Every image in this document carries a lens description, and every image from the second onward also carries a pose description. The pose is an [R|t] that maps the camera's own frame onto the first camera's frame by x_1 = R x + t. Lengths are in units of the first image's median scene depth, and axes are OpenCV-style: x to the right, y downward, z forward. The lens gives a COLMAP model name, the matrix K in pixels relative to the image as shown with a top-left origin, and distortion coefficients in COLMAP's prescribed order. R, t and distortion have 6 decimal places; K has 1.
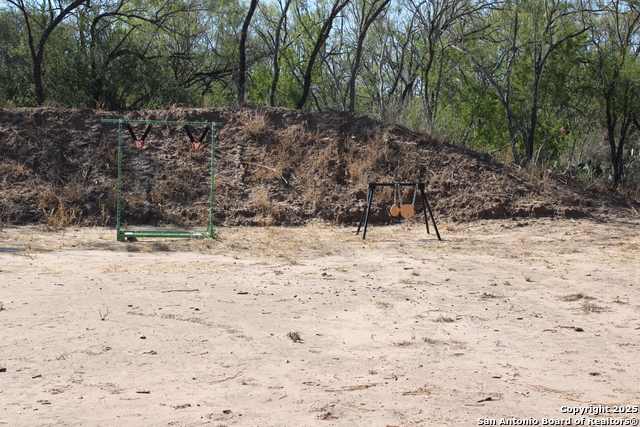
lens RADIAL K [[1131.4, 0, 341.2], [0, 1131.4, 203.4], [0, 0, 1]] dist [0.020487, 0.000000]
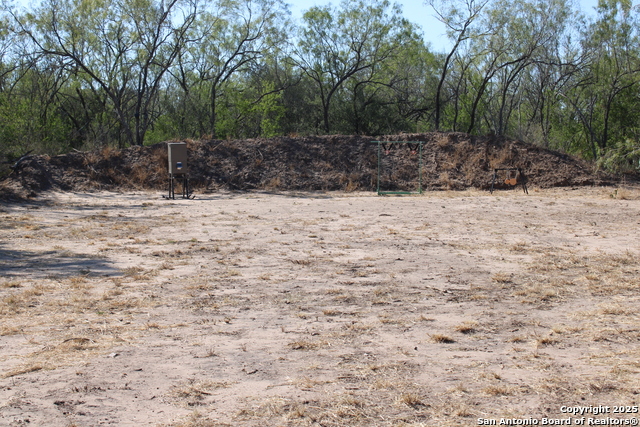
lens RADIAL K [[1131.4, 0, 320.0], [0, 1131.4, 216.3], [0, 0, 1]] dist [0.020487, 0.000000]
pose [[0.978653, -0.005956, -0.205435, 0.121799], [0.006352, 0.999979, 0.001271, 0.057871], [0.205423, -0.002549, 0.978670, -0.993869]]
